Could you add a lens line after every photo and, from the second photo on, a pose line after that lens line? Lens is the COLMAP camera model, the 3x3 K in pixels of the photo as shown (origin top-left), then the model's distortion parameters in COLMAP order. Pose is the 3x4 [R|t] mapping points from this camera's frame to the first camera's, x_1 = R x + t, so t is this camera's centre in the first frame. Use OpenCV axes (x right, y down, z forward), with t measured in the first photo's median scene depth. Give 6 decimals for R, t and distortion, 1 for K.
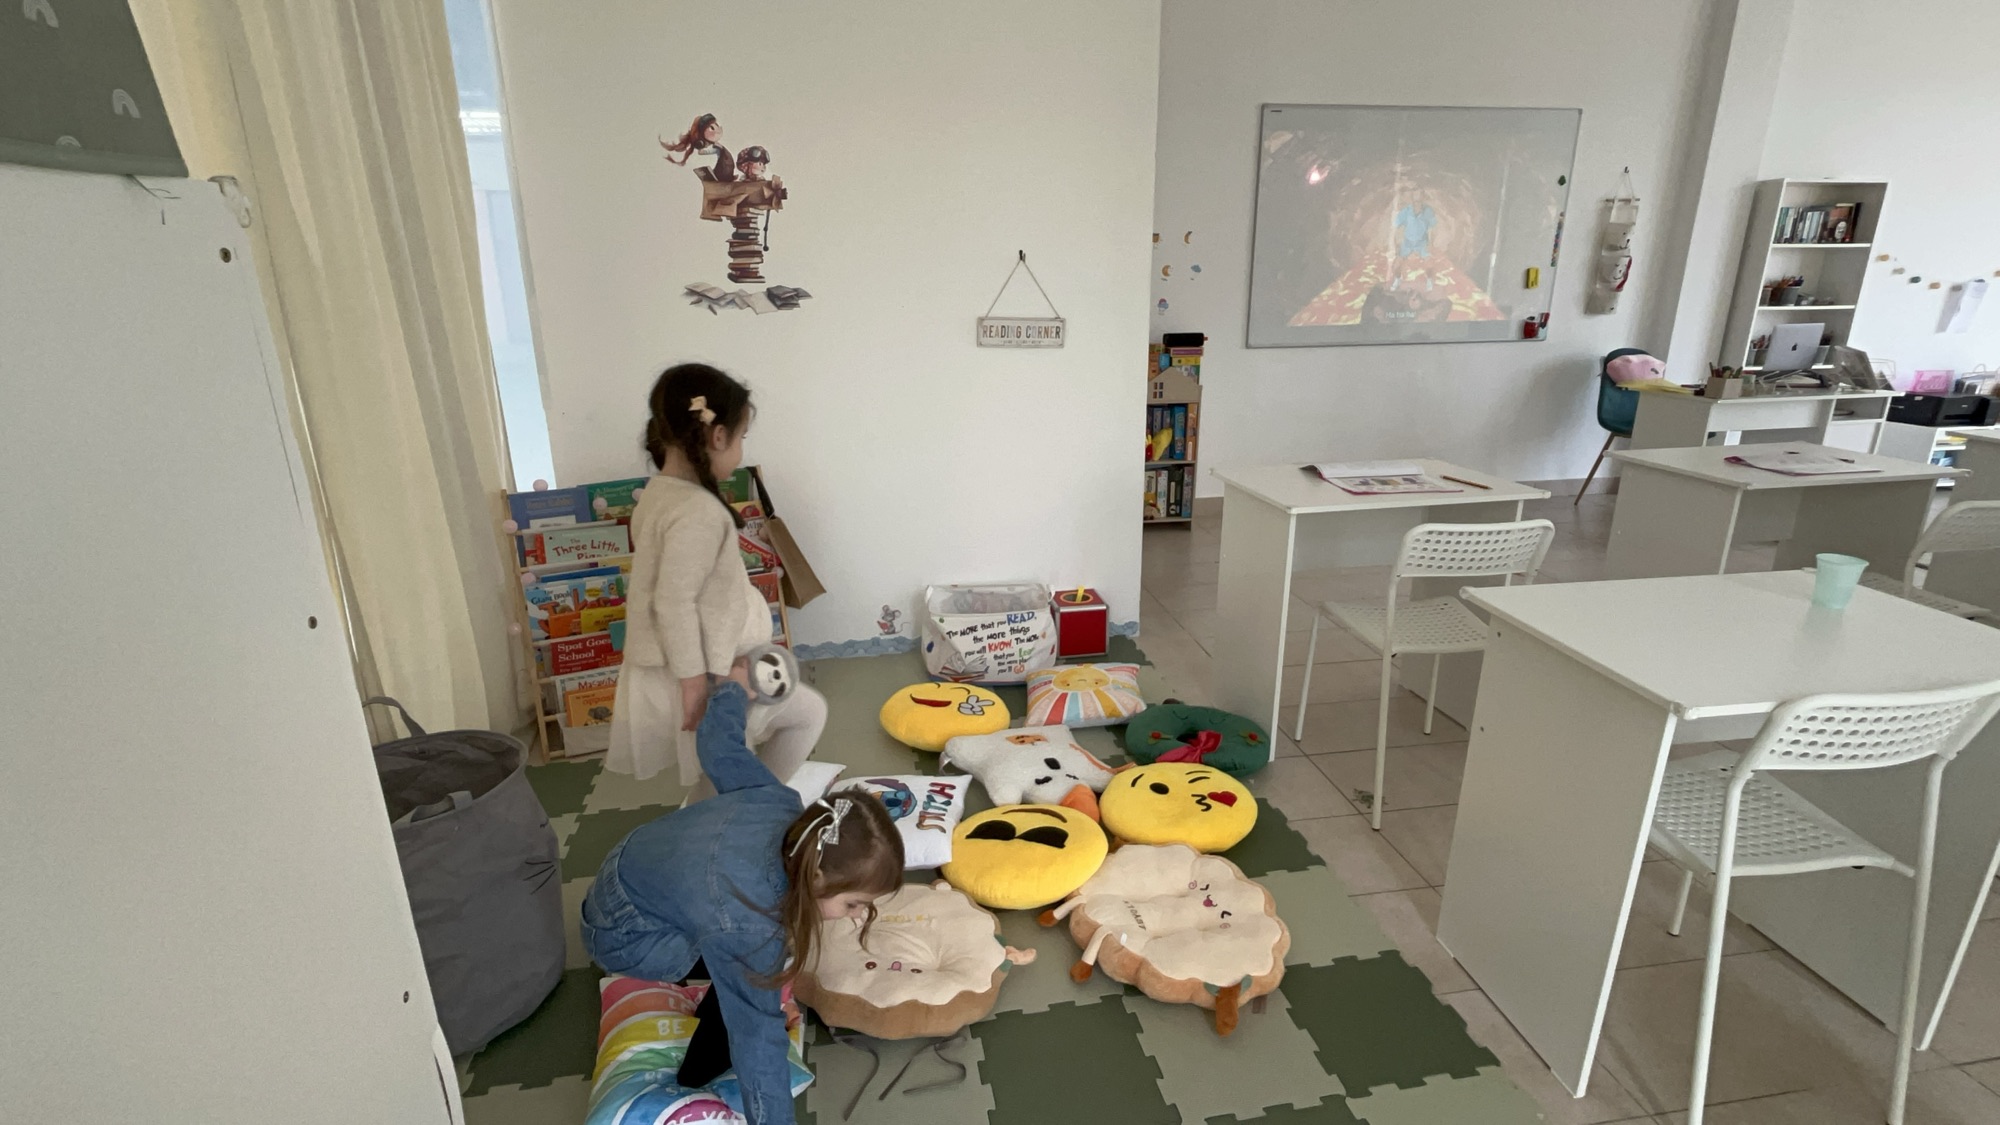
lens RADIAL K [[972.4, 0, 973.1], [0, 972.4, 581.6], [0, 0, 1]] dist [-0.015986, 0.002889]
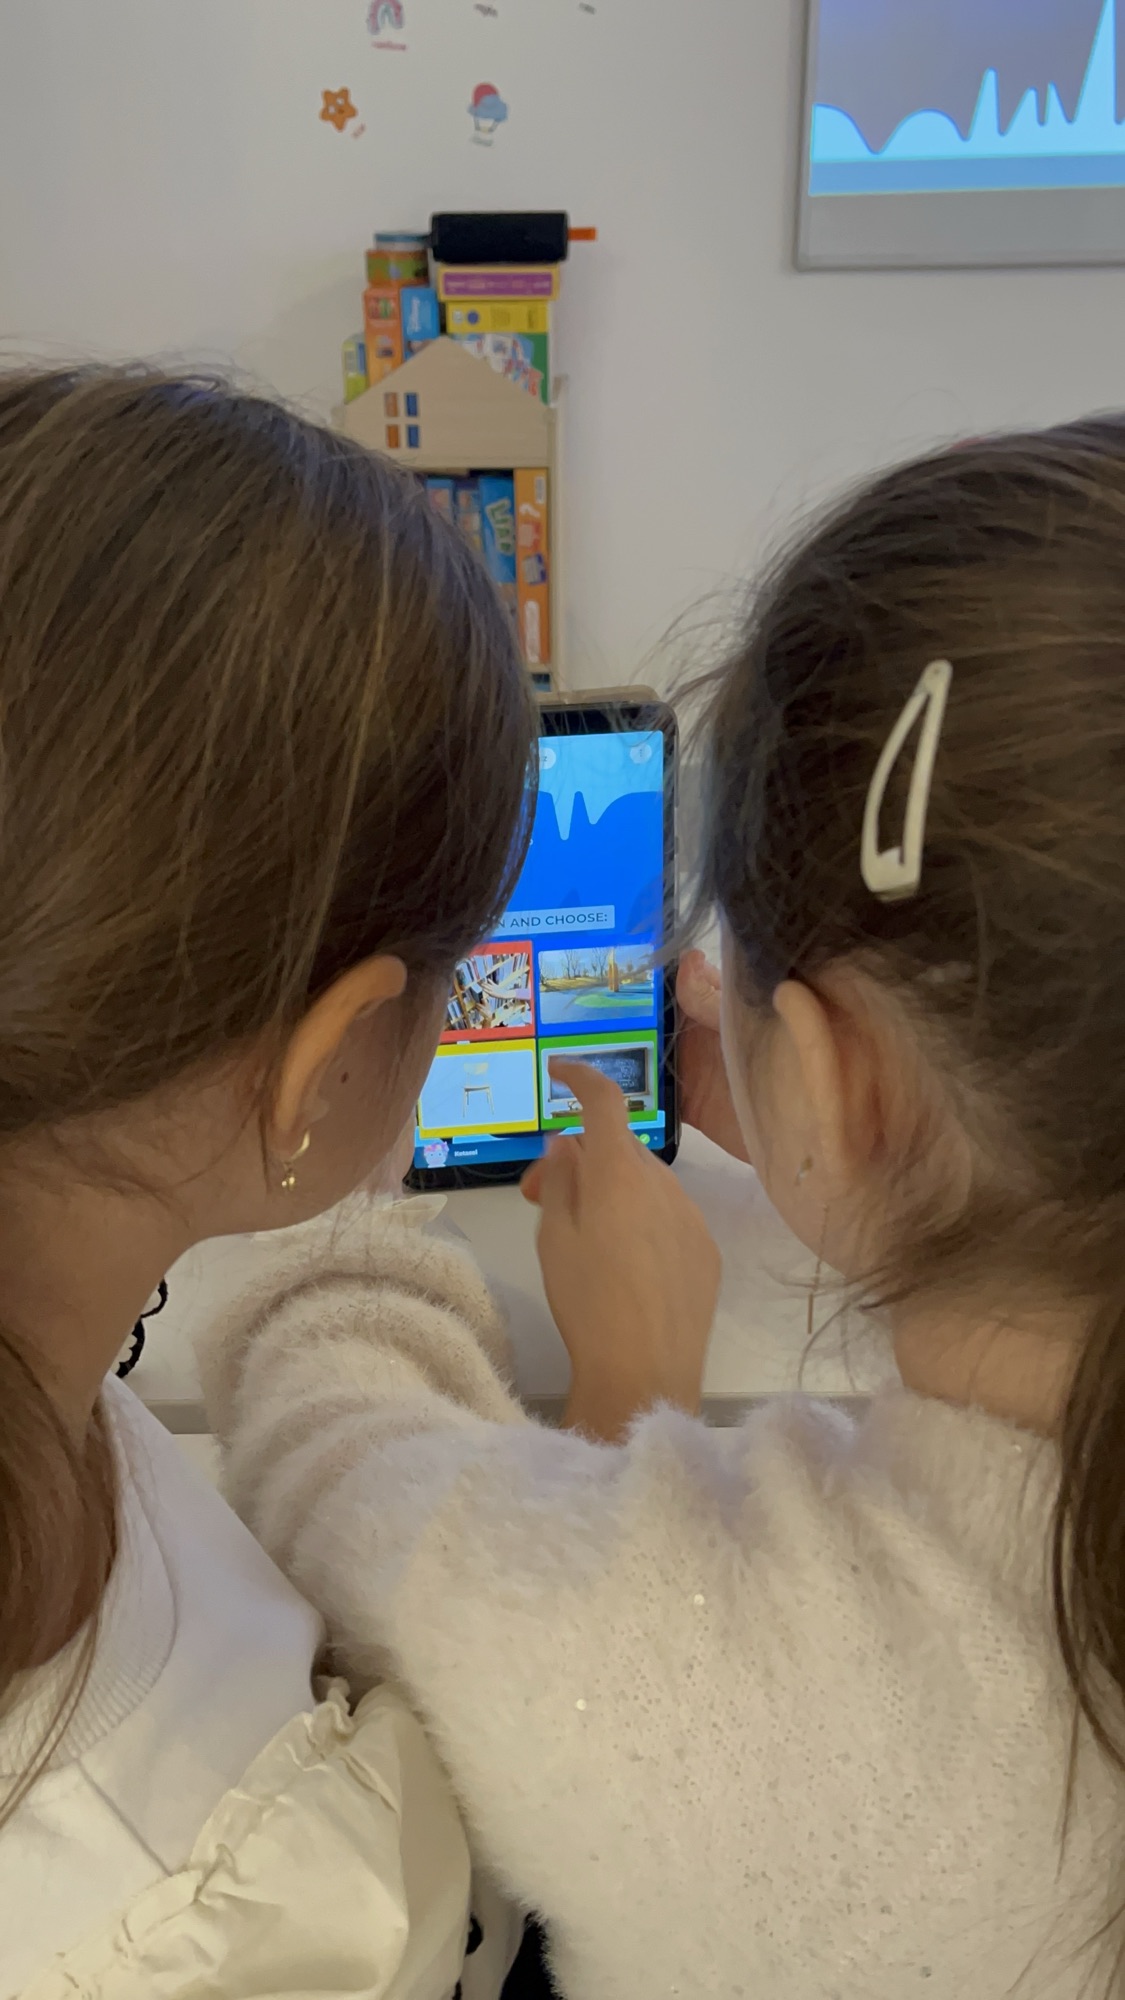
lens RADIAL K [[1777.9, 0, 542.4], [0, 1777.9, 1017.9], [0, 0, 1]] dist [0.018589, 0.009262]
pose [[0.981733, 0.088174, -0.168600, 0.326240], [-0.056227, 0.981007, 0.185642, -0.117101], [0.181767, -0.172771, 0.968045, 0.435547]]
